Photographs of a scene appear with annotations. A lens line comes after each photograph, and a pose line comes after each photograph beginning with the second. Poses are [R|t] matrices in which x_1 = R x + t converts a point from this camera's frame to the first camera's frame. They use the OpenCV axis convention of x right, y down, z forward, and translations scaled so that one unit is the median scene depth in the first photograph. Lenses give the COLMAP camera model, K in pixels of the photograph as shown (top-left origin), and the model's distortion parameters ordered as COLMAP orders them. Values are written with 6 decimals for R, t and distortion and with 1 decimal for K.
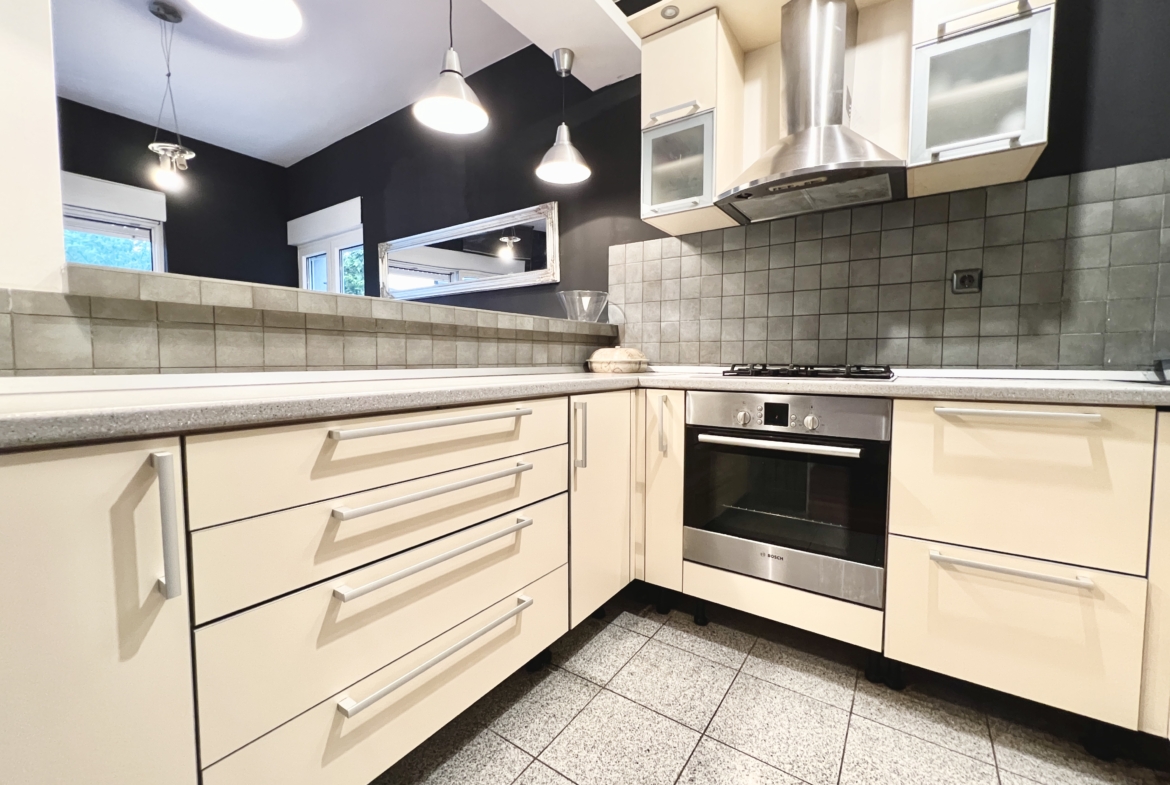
lens RADIAL K [[470.6, 0, 580.5], [0, 470.6, 388.6], [0, 0, 1]] dist [-0.000938, 0.000365]
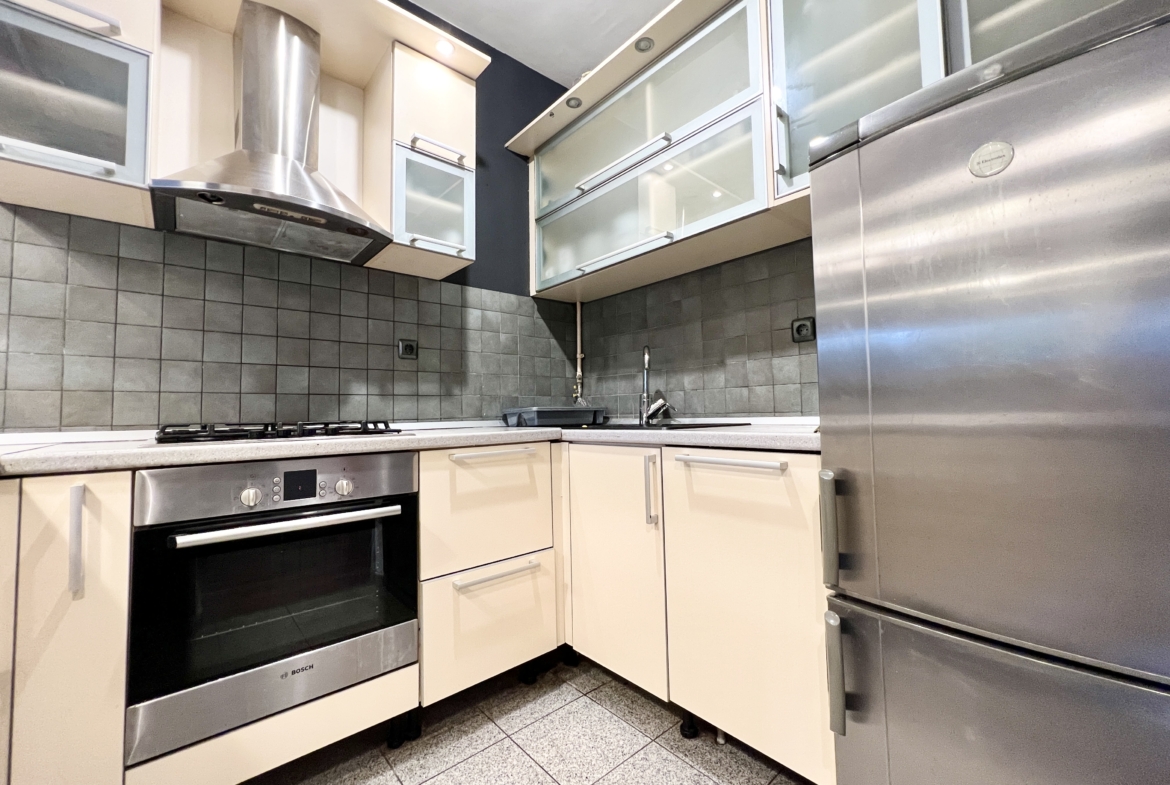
lens RADIAL K [[470.6, 0, 580.5], [0, 470.6, 388.6], [0, 0, 1]] dist [-0.000938, 0.000365]
pose [[0.242983, 0.043011, 0.969076, -0.247158], [0.076845, 0.995023, -0.063430, -0.020221], [-0.966982, 0.089881, 0.238469, 0.323356]]
